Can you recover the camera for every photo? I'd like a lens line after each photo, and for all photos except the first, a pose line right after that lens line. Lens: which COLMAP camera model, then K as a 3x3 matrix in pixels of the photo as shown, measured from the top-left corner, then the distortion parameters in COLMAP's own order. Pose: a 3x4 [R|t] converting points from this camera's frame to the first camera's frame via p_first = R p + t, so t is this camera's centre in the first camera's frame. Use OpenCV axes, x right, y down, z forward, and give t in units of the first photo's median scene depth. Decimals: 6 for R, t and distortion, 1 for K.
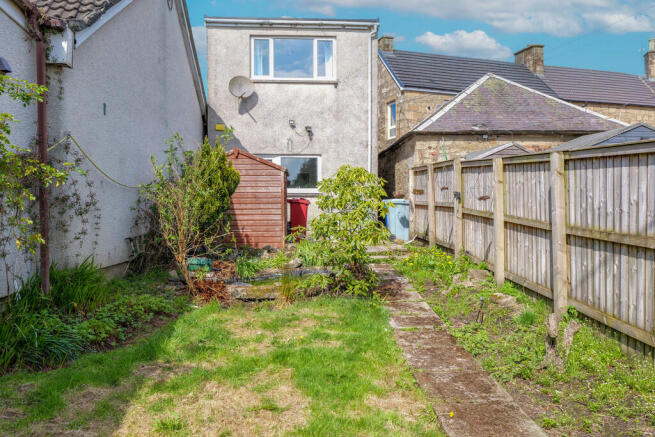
lens RADIAL K [[530.3, 0, 326.6], [0, 530.3, 218.7], [0, 0, 1]] dist [0.002658, -0.000034]
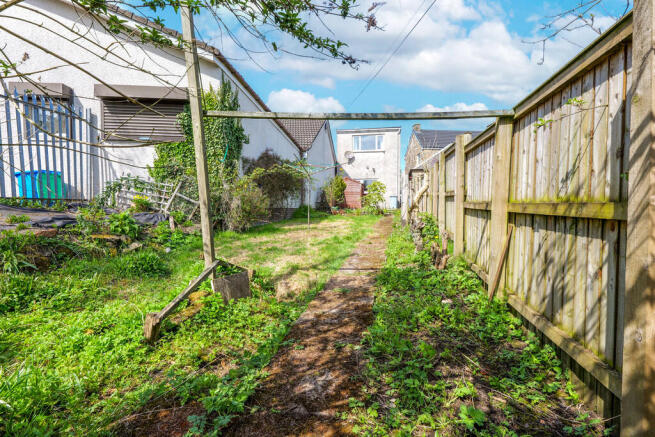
lens RADIAL K [[300.6, 0, 327.5], [0, 300.6, 216.9], [0, 0, 1]] dist [0.004873, 0.001067]
pose [[0.970269, 0.005487, -0.241966, 0.113340], [-0.005771, 0.999983, -0.000464, 0.076555], [0.241959, 0.001847, 0.970285, -0.550248]]
